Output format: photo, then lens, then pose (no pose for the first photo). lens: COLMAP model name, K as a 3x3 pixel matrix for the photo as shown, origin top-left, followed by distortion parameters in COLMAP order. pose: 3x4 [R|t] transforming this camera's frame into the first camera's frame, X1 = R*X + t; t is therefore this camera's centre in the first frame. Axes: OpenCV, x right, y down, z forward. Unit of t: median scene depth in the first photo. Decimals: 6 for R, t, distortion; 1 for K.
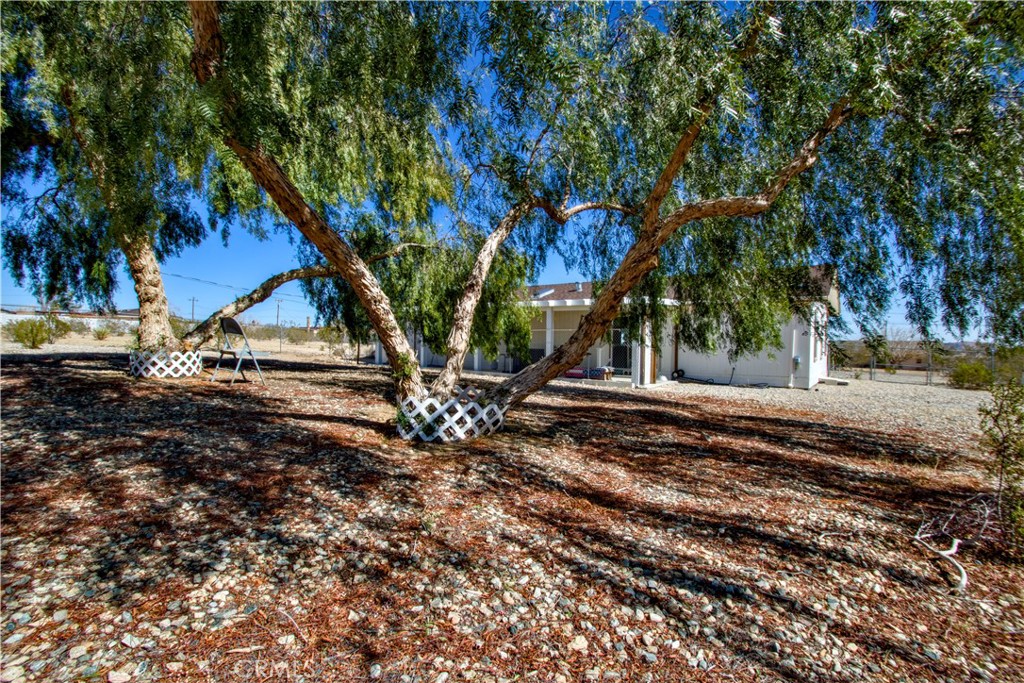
lens RADIAL K [[478.8, 0, 506.7], [0, 478.8, 339.0], [0, 0, 1]] dist [0.004100, -0.006763]
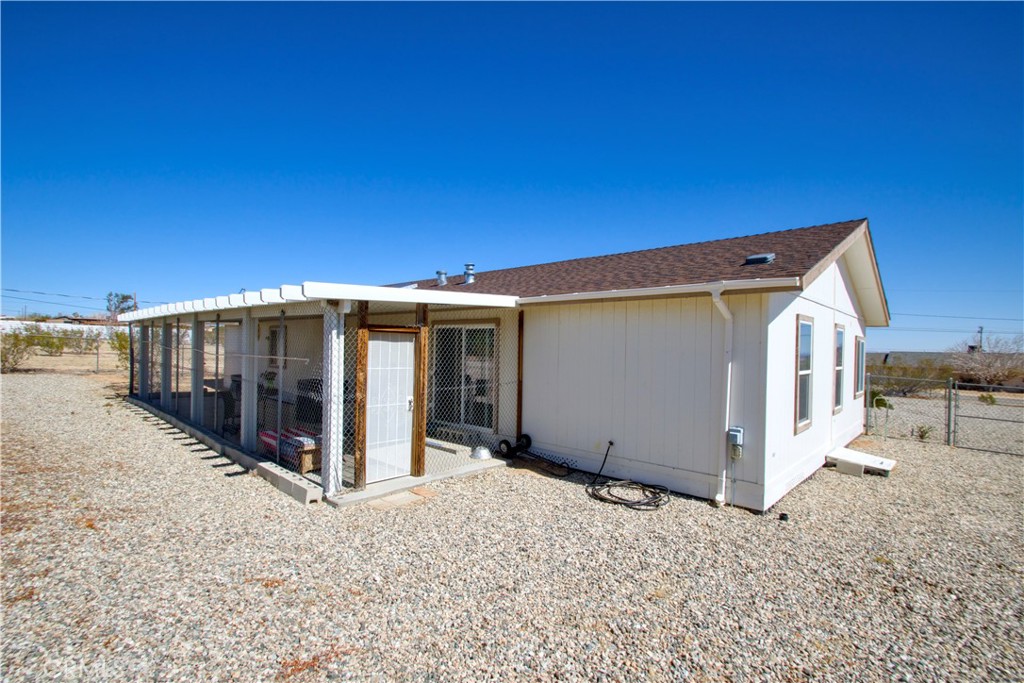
lens RADIAL K [[478.8, 0, 506.7], [0, 478.8, 339.0], [0, 0, 1]] dist [0.004100, -0.006763]
pose [[0.994944, 0.017051, -0.098976, 0.404784], [-0.020447, 0.999233, -0.033404, -0.019790], [0.098330, 0.035259, 0.994529, 0.513535]]
